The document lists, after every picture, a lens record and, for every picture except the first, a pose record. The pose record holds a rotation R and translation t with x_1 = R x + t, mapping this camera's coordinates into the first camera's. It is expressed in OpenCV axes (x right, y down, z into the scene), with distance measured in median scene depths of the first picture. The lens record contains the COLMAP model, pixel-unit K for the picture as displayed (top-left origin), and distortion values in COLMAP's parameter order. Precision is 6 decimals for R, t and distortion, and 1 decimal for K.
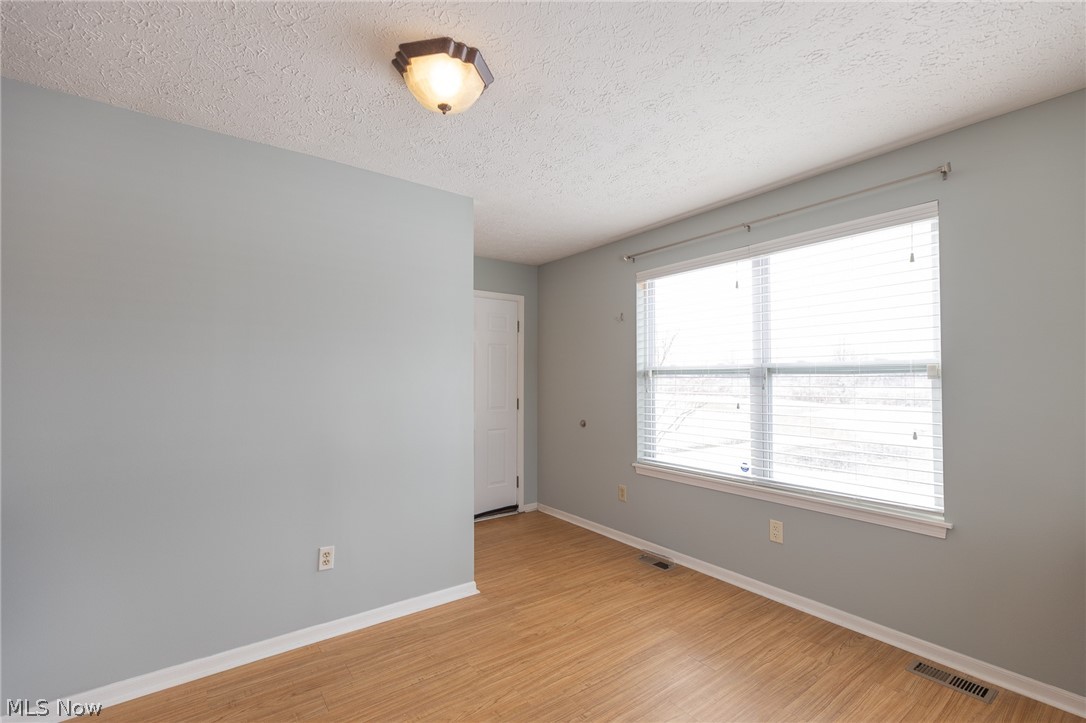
lens RADIAL K [[489.0, 0, 542.8], [0, 489.0, 360.4], [0, 0, 1]] dist [0.000330, -0.000474]
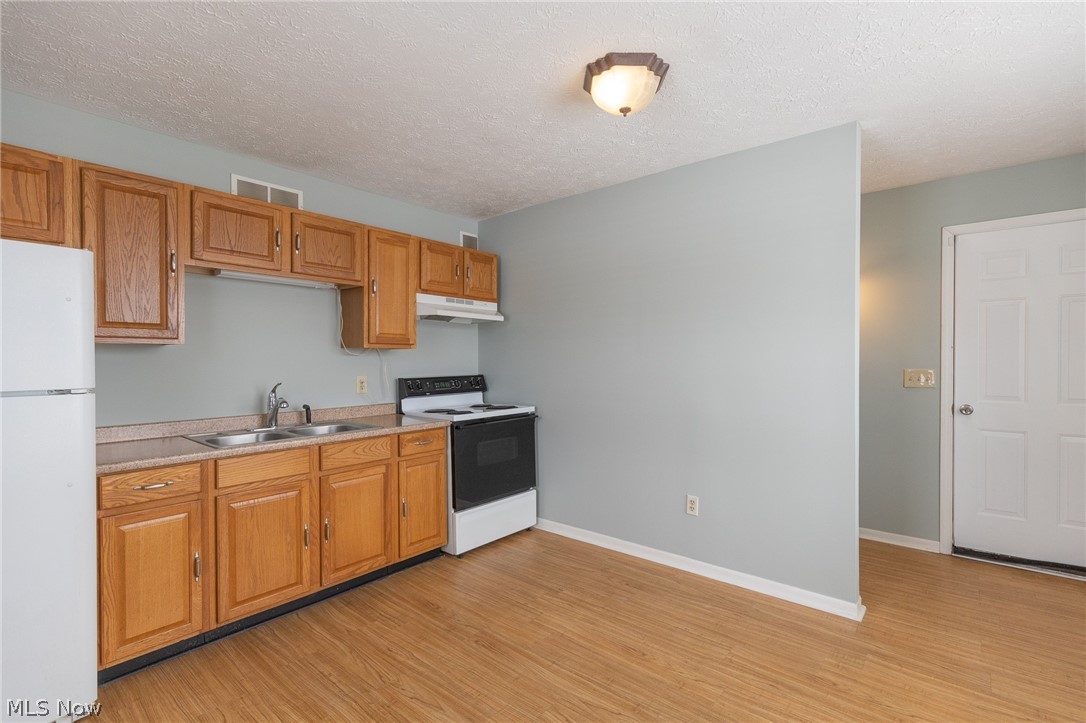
lens RADIAL K [[489.0, 0, 542.7], [0, 489.0, 359.0], [0, 0, 1]] dist [0.000330, -0.000474]
pose [[0.231648, 0.009087, -0.972757, 0.619169], [0.037248, 0.999140, 0.018204, 0.017126], [0.972086, -0.040450, 0.231110, 0.392304]]
